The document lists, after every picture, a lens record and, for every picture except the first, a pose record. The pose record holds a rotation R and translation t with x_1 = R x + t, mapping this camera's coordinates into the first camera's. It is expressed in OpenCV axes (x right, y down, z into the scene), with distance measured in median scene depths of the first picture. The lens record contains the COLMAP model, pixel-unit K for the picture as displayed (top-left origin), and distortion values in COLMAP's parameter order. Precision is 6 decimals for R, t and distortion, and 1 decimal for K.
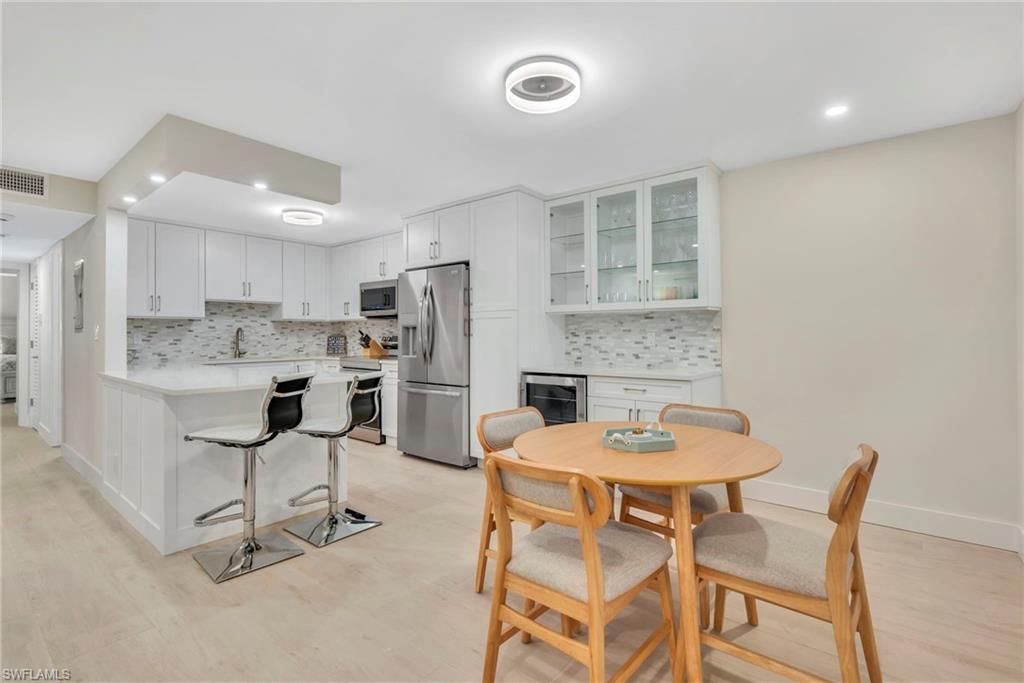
lens RADIAL K [[470.8, 0, 511.4], [0, 470.8, 341.2], [0, 0, 1]] dist [0.001418, 0.002346]
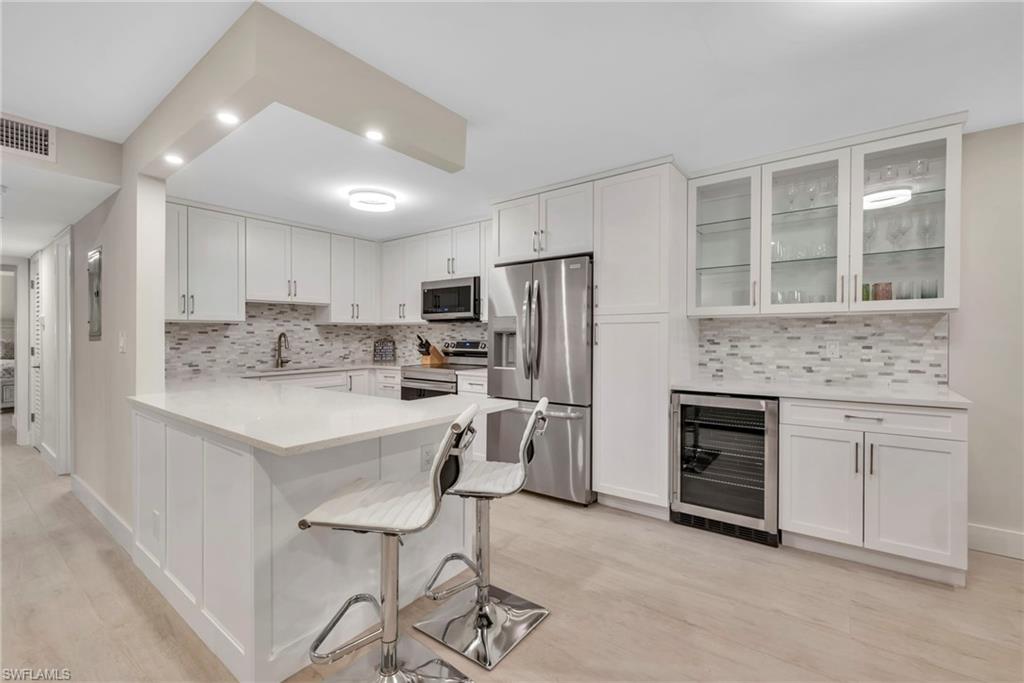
lens RADIAL K [[430.5, 0, 510.5], [0, 430.5, 343.1], [0, 0, 1]] dist [0.002693, -0.000252]
pose [[0.999007, -0.002154, 0.044491, -0.262746], [0.001941, 0.999986, 0.004839, -0.017183], [-0.044501, -0.004748, 0.998998, 0.256911]]
